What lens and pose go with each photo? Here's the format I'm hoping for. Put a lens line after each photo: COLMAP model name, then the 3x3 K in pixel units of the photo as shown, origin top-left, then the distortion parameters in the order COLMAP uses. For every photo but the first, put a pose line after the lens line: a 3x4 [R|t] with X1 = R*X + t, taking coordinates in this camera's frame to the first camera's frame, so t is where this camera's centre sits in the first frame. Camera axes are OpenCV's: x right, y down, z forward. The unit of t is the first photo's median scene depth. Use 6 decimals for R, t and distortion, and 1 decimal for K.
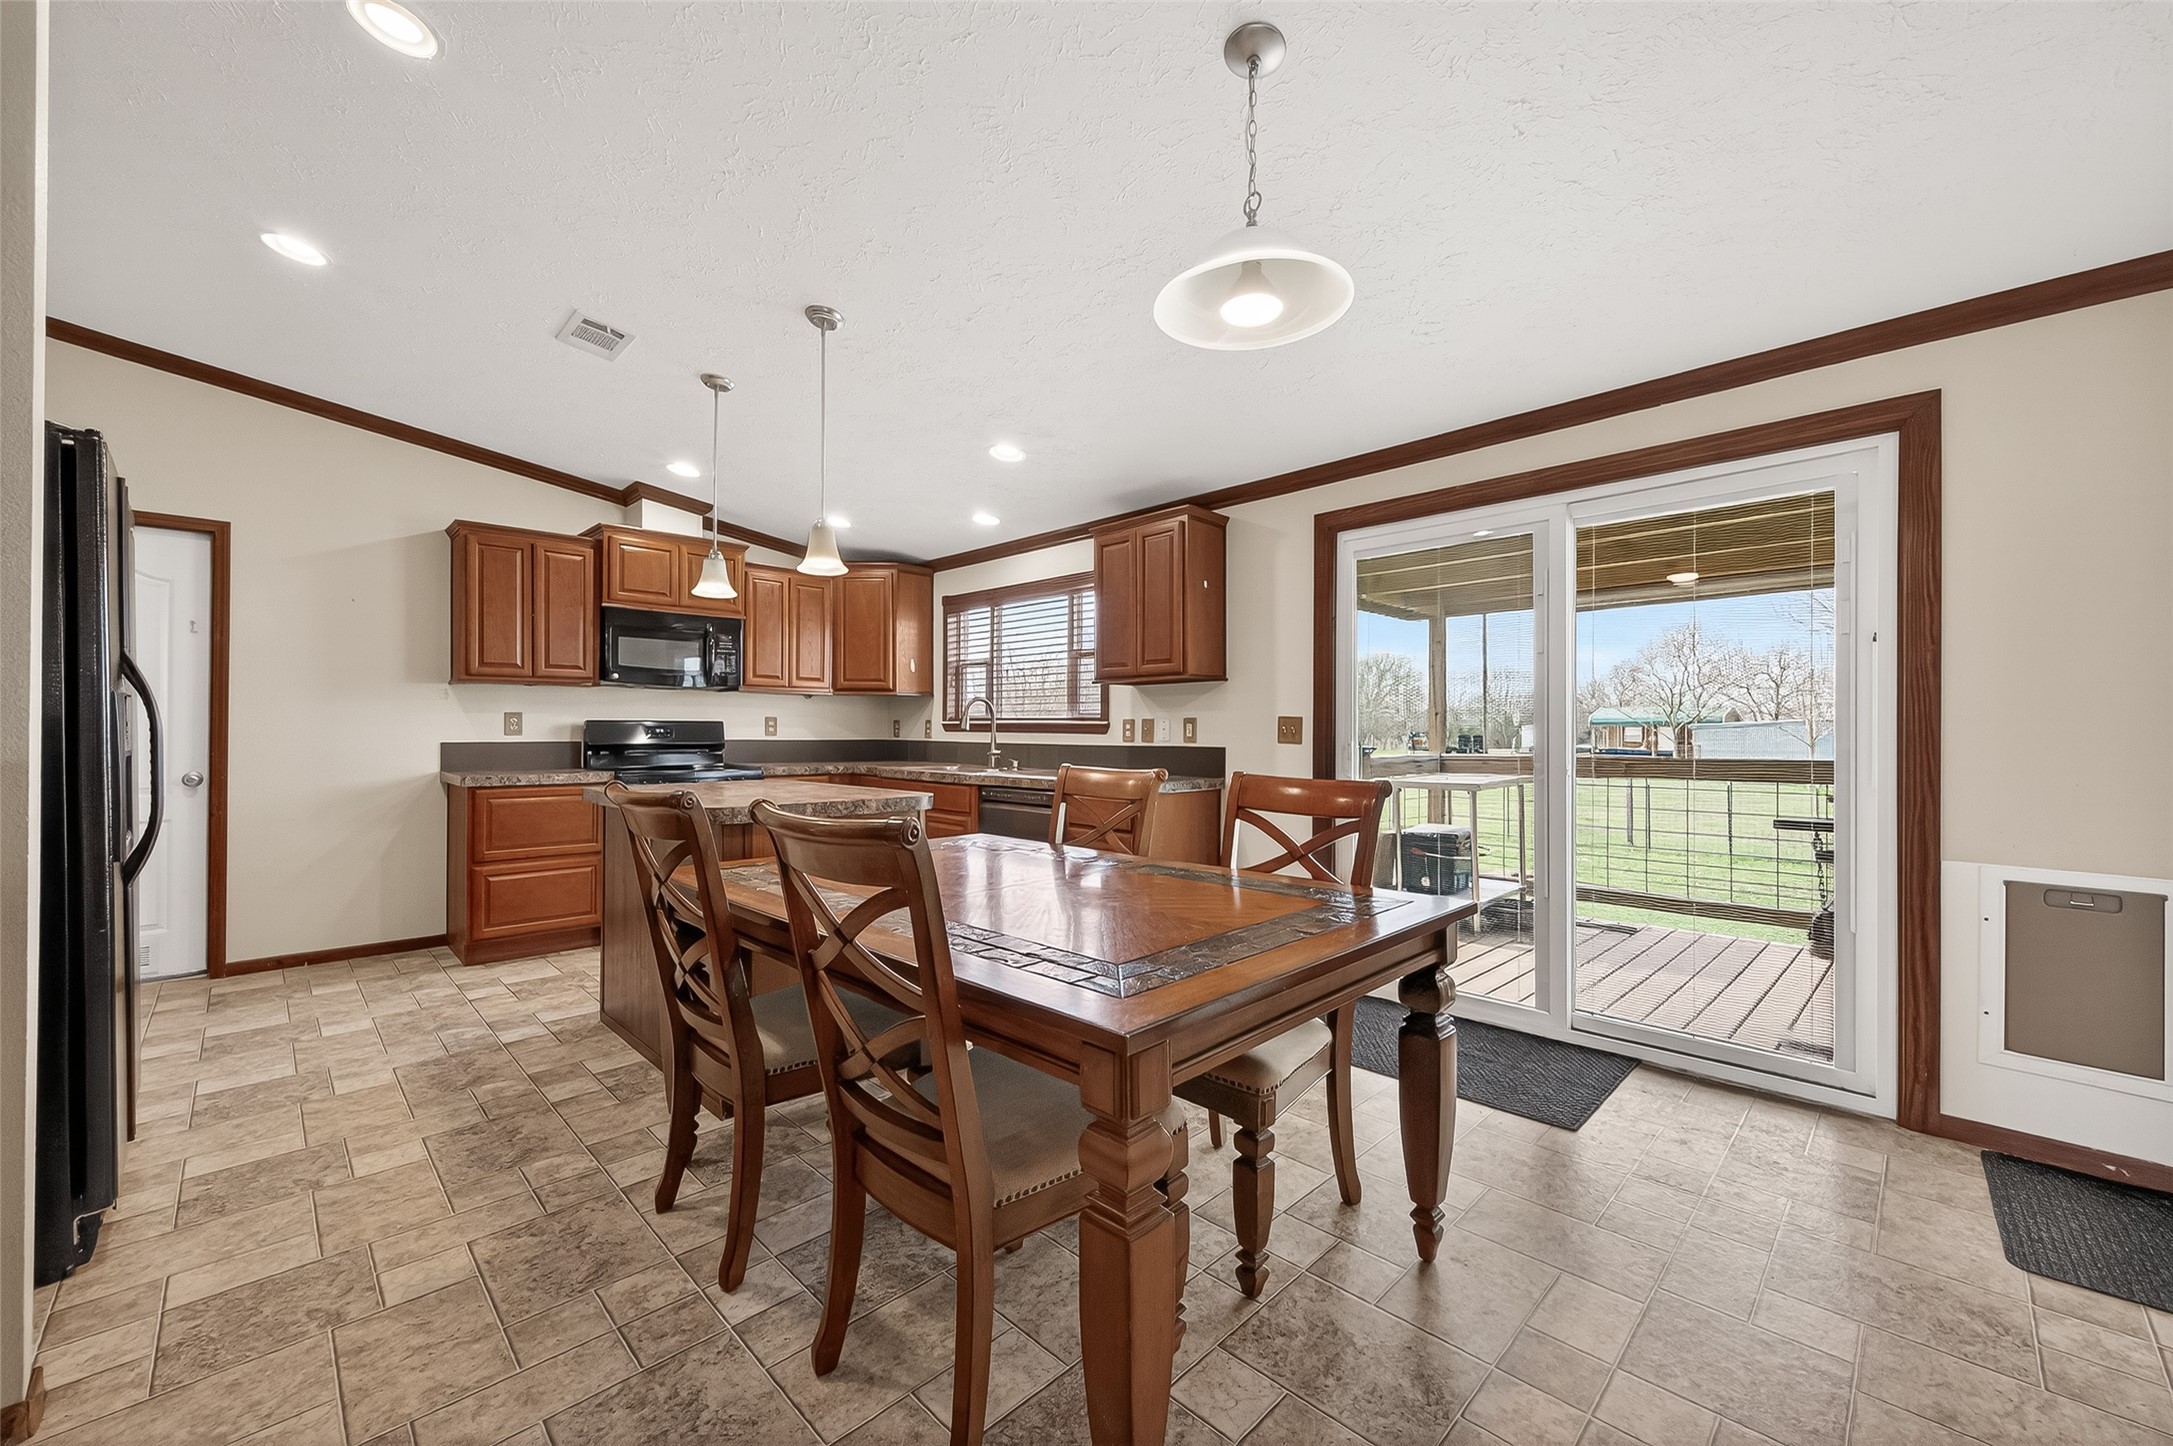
lens RADIAL K [[841.4, 0, 1090.2], [0, 841.4, 732.5], [0, 0, 1]] dist [0.007724, -0.000125]
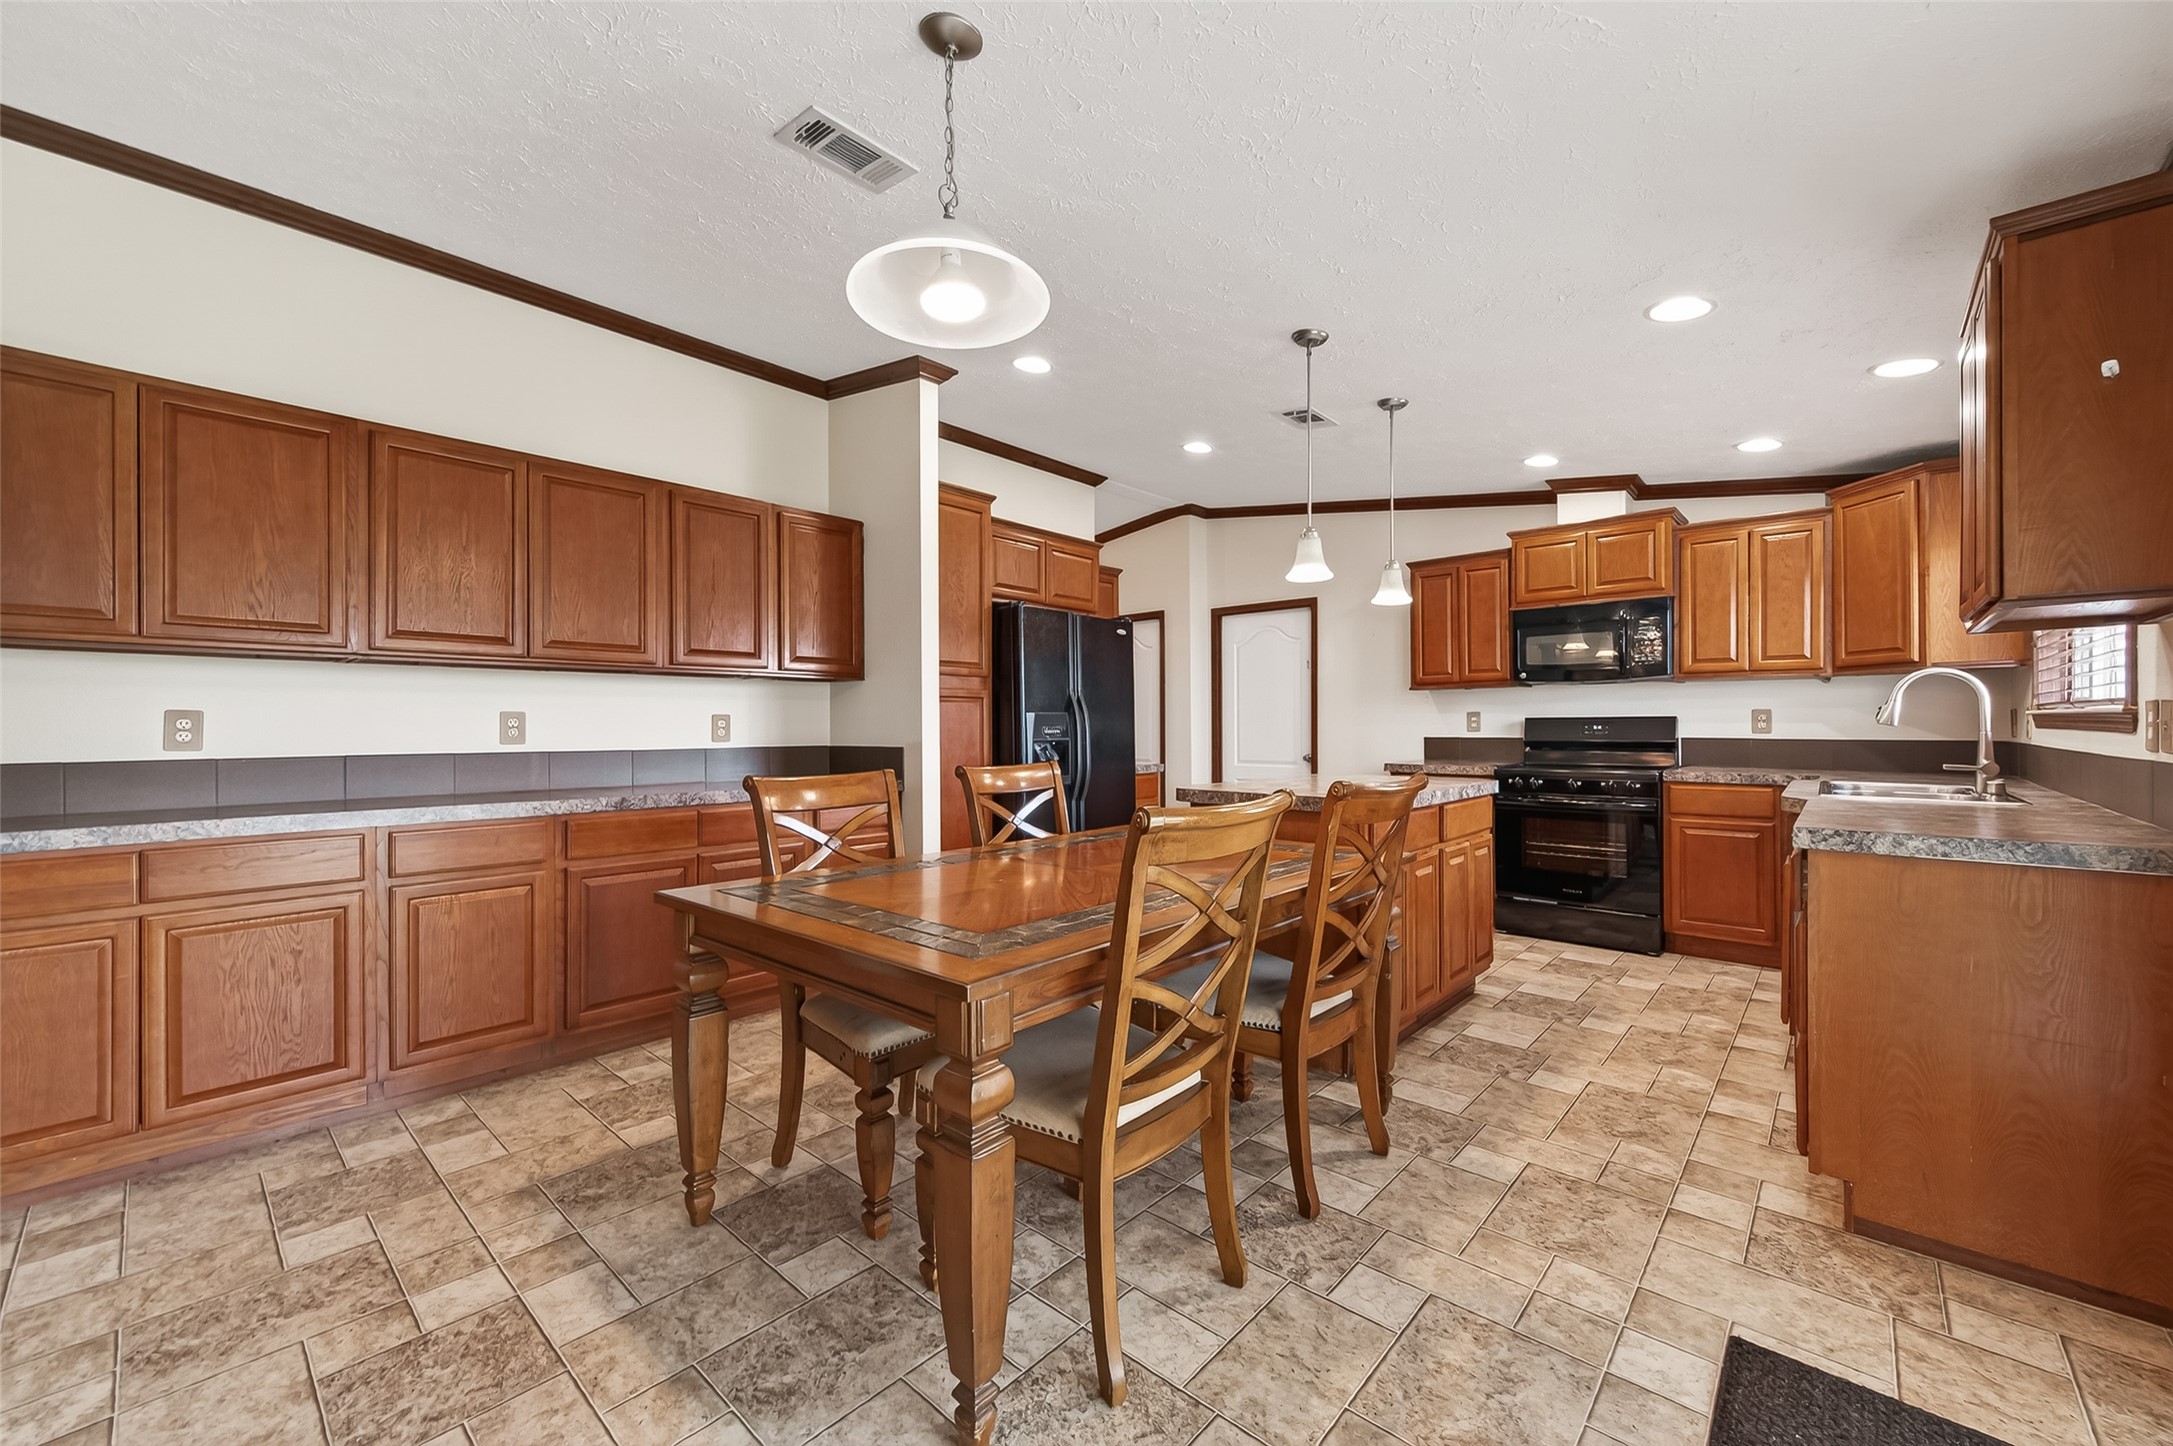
lens RADIAL K [[841.4, 0, 1115.8], [0, 841.4, 720.6], [0, 0, 1]] dist [0.007724, -0.000125]
pose [[0.066616, -0.008211, -0.997745, 0.444514], [0.001652, 0.999966, -0.008119, -0.002744], [0.997777, -0.001108, 0.066627, 0.425671]]
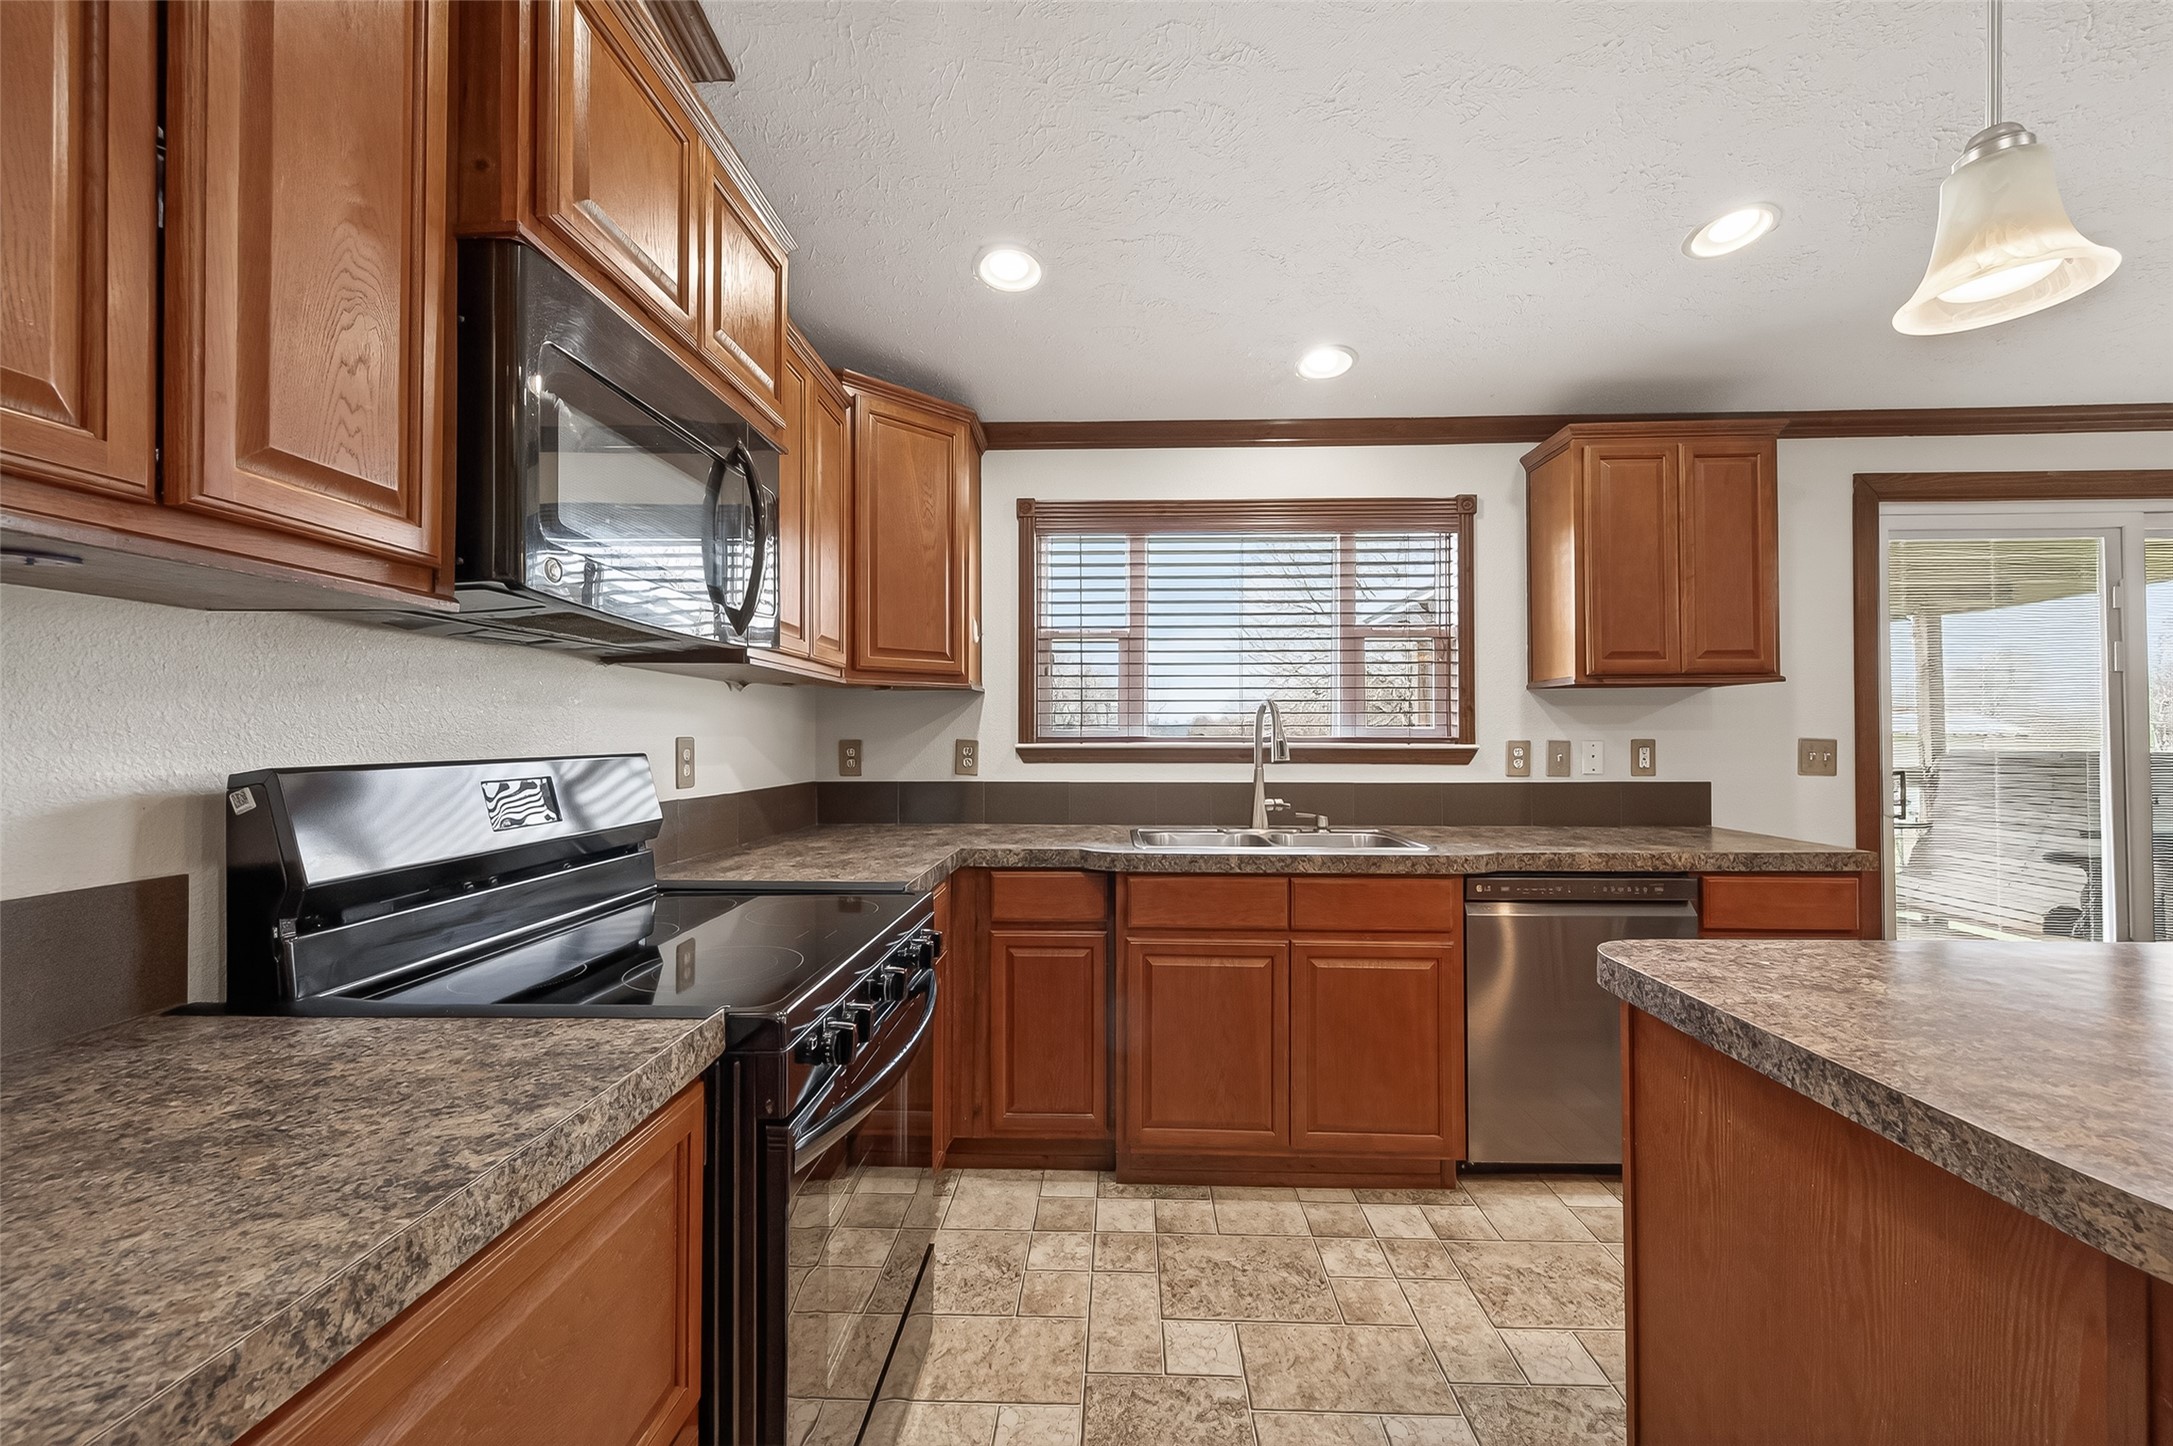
lens RADIAL K [[841.4, 0, 1081.5], [0, 841.4, 732.8], [0, 0, 1]] dist [0.007724, -0.000125]
pose [[0.733674, -0.005221, 0.679482, -0.617031], [0.006174, 0.999980, 0.001018, -0.023934], [-0.679474, 0.003448, 0.733691, 0.736903]]
